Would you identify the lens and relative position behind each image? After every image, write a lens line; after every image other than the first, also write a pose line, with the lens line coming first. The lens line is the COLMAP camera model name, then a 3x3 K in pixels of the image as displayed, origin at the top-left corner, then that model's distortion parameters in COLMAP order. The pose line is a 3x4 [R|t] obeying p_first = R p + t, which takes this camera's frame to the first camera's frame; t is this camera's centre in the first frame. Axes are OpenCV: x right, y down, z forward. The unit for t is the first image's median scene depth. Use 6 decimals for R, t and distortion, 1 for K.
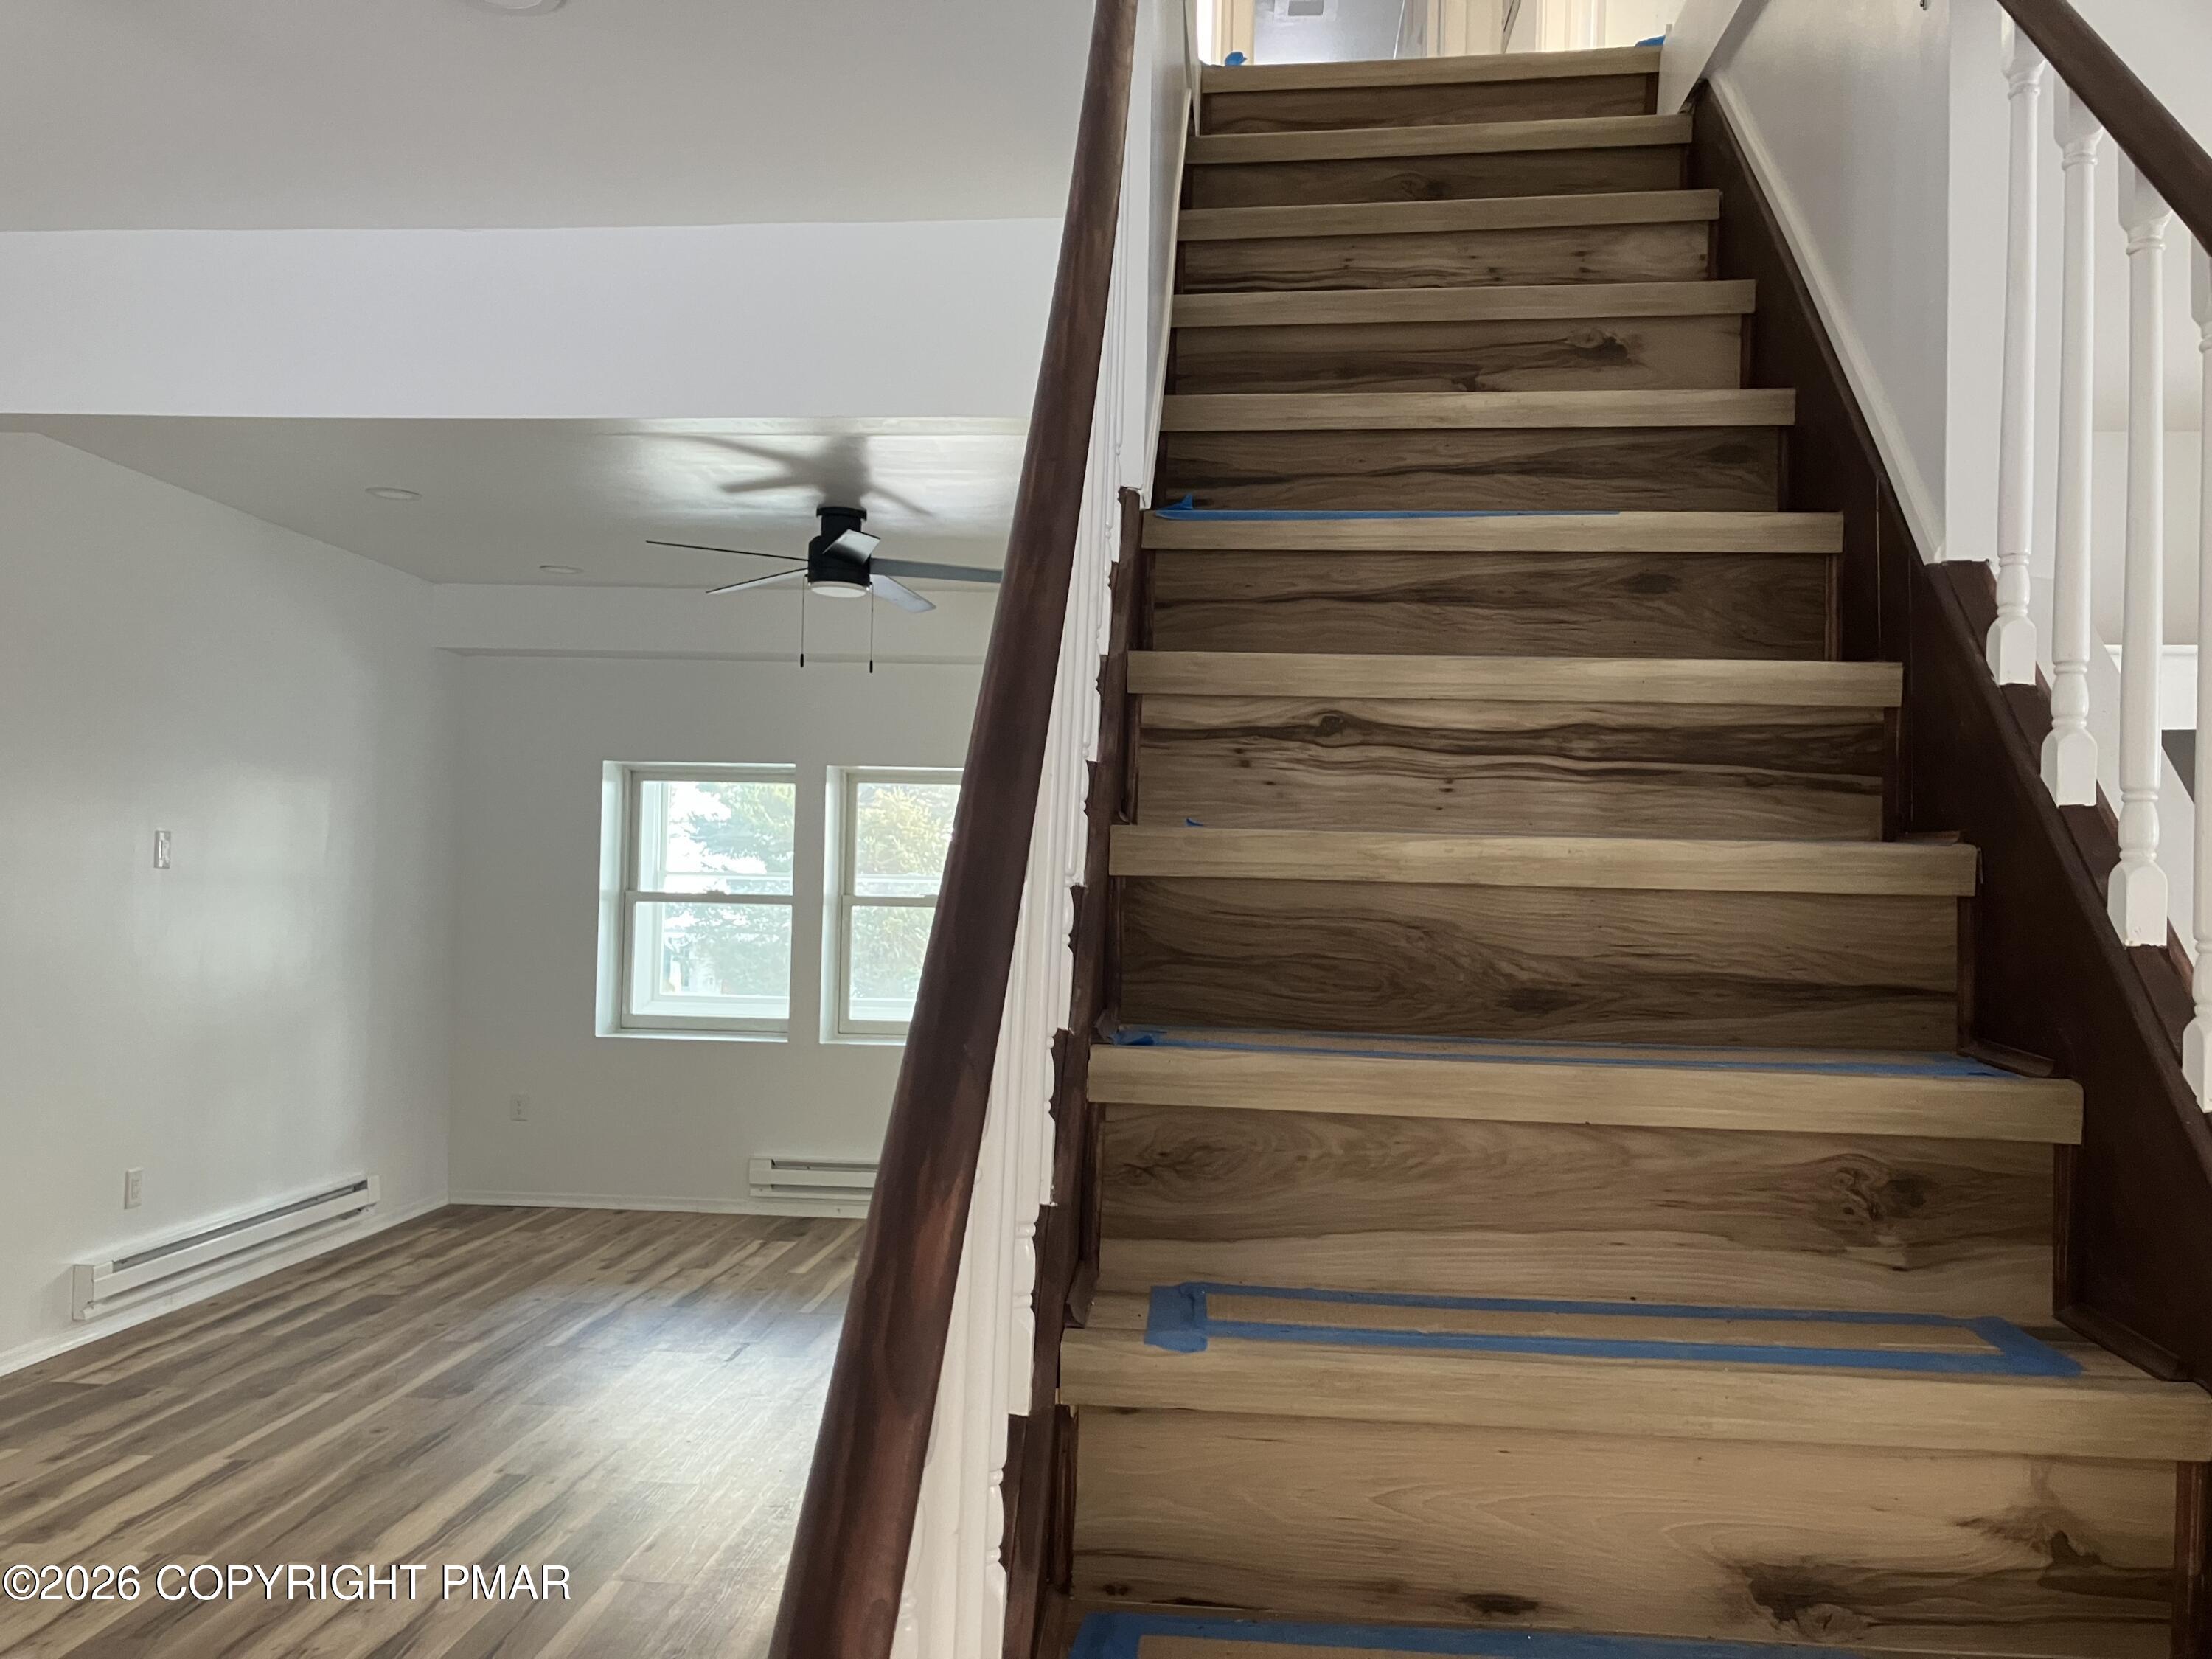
lens RADIAL K [[1830.0, 0, 1089.1], [0, 1830.0, 861.5], [0, 0, 1]] dist [0.008317, 0.009761]
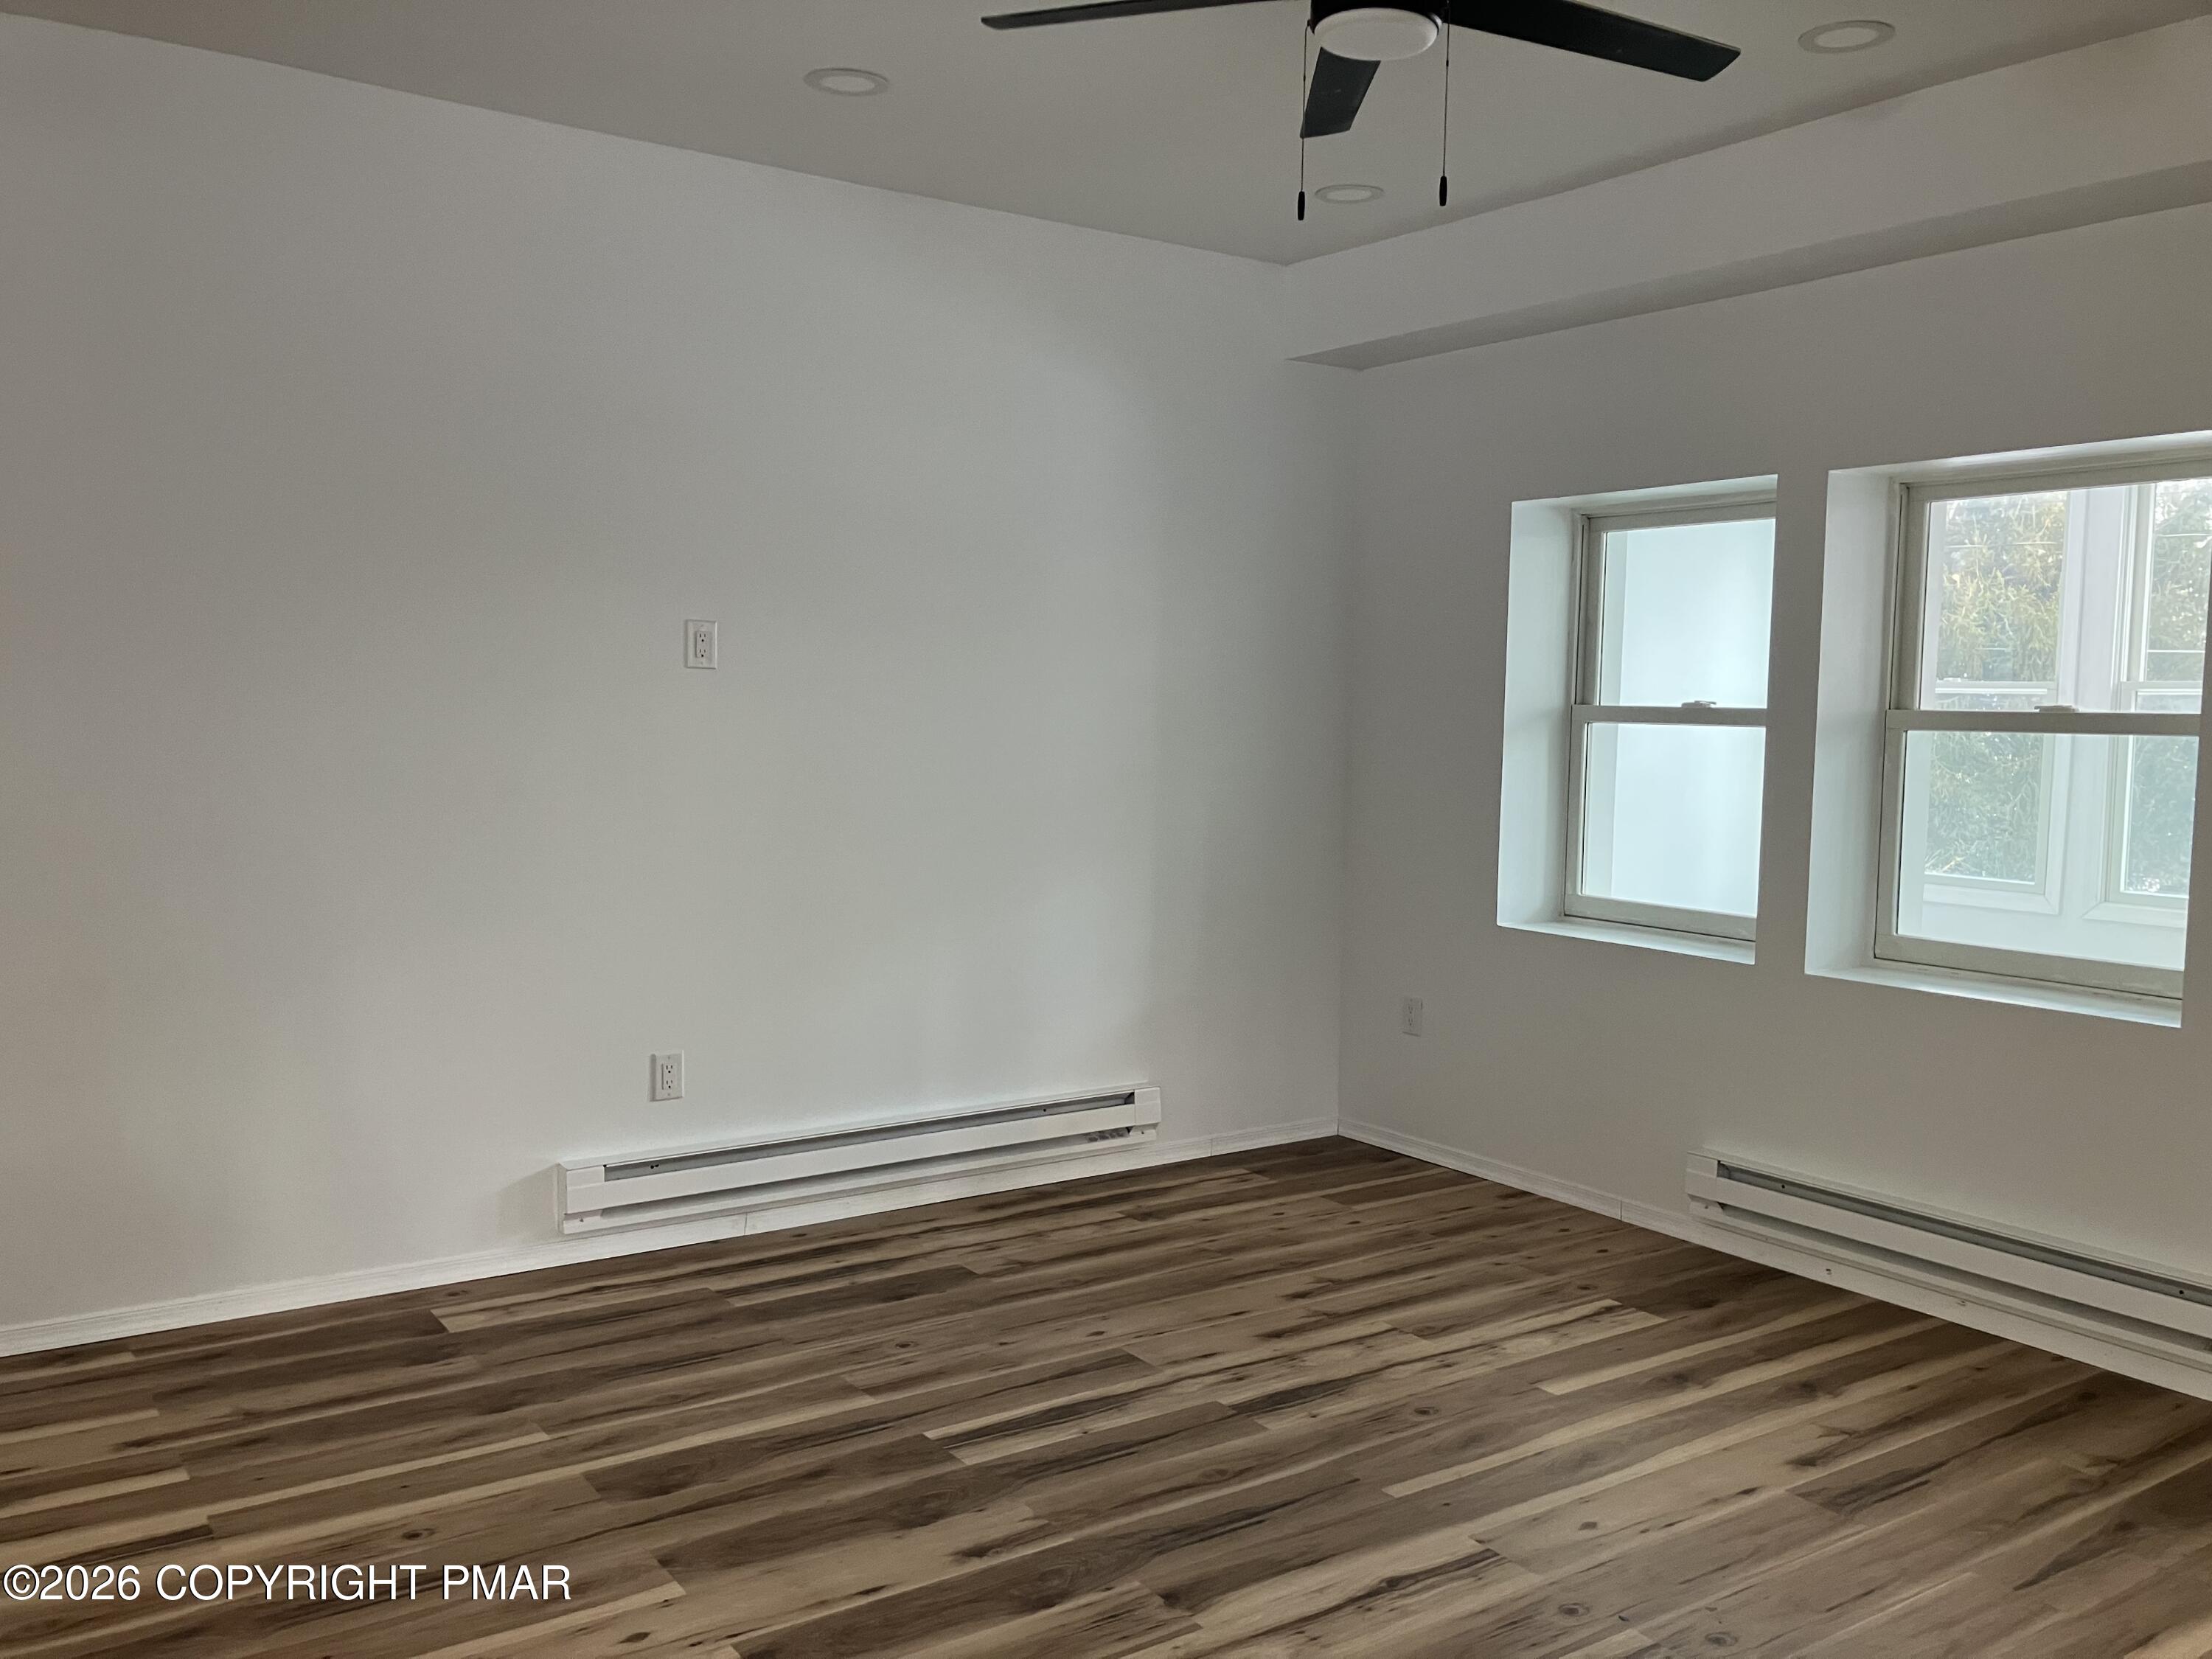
lens RADIAL K [[1830.0, 0, 1089.1], [0, 1830.0, 861.5], [0, 0, 1]] dist [0.008317, 0.009761]
pose [[0.637981, 0.059435, -0.767755, 0.210520], [0.009430, 0.996339, 0.084966, 0.022335], [0.769994, -0.061447, 0.635085, 0.699759]]
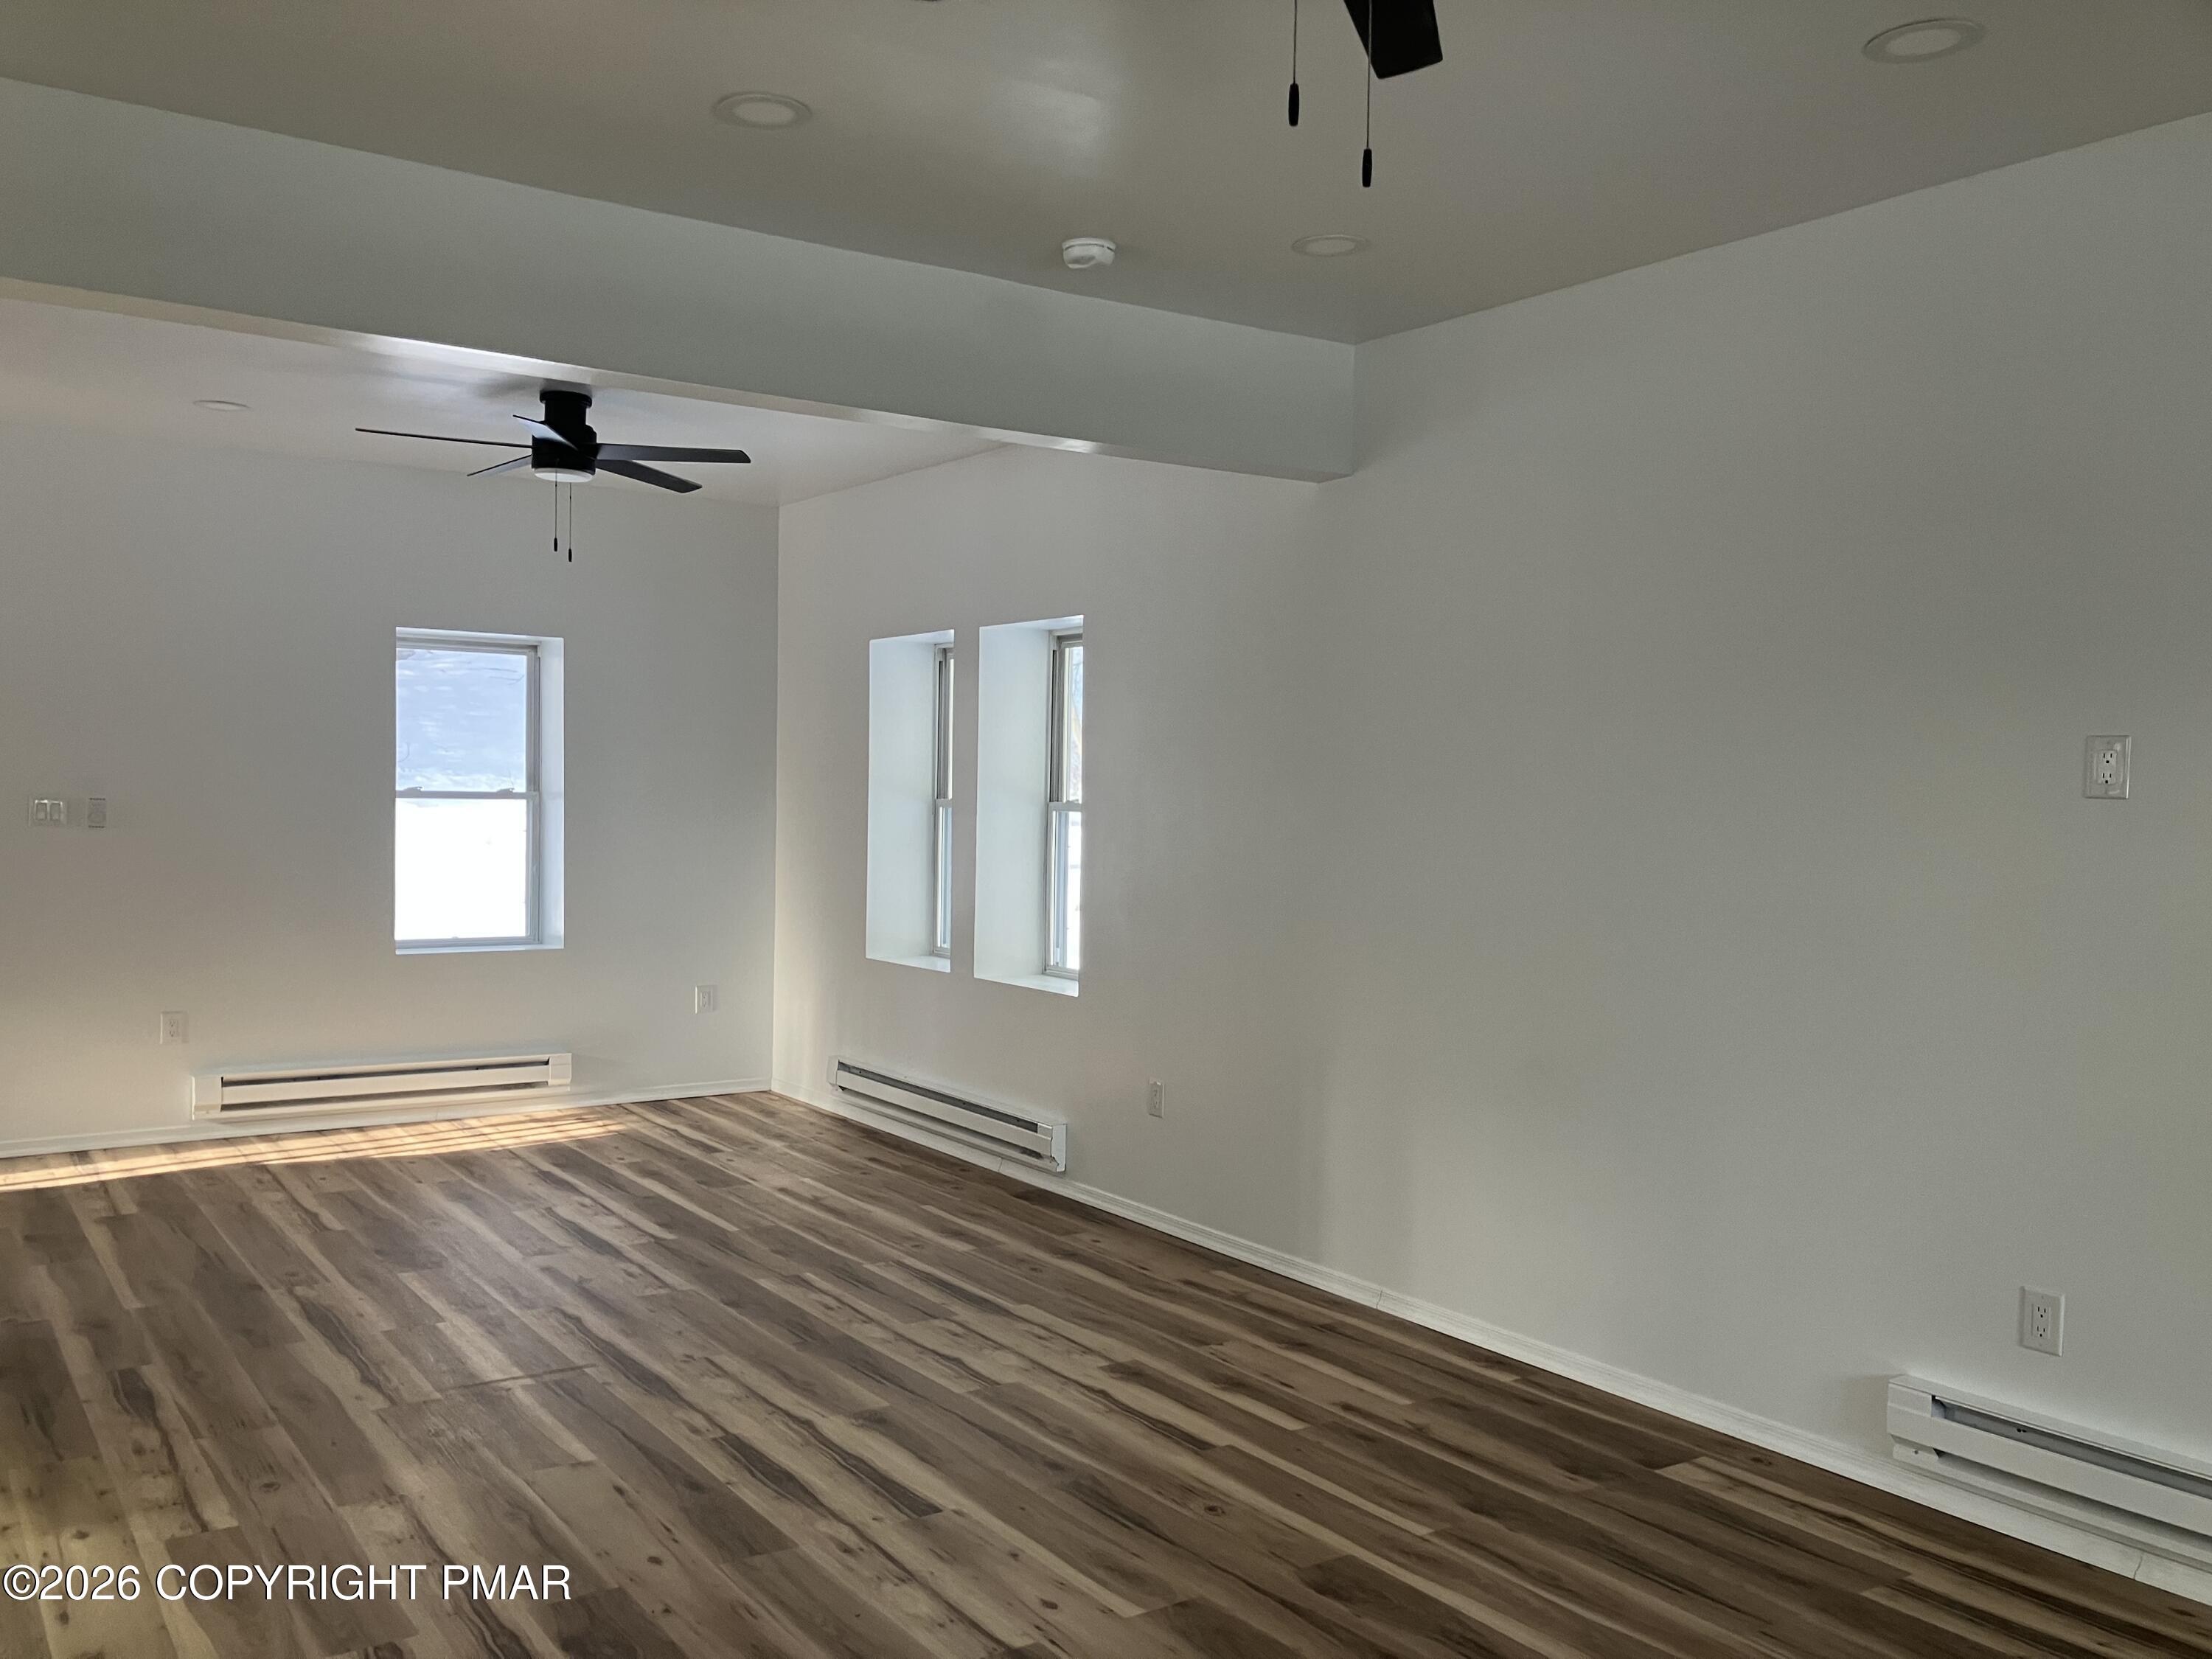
lens RADIAL K [[1830.0, 0, 1089.1], [0, 1830.0, 861.5], [0, 0, 1]] dist [0.008317, 0.009761]
pose [[-0.769301, -0.012770, -0.638759, 0.131045], [-0.026437, 0.999580, 0.011857, 0.026988], [0.638339, 0.026009, -0.769316, 1.374413]]
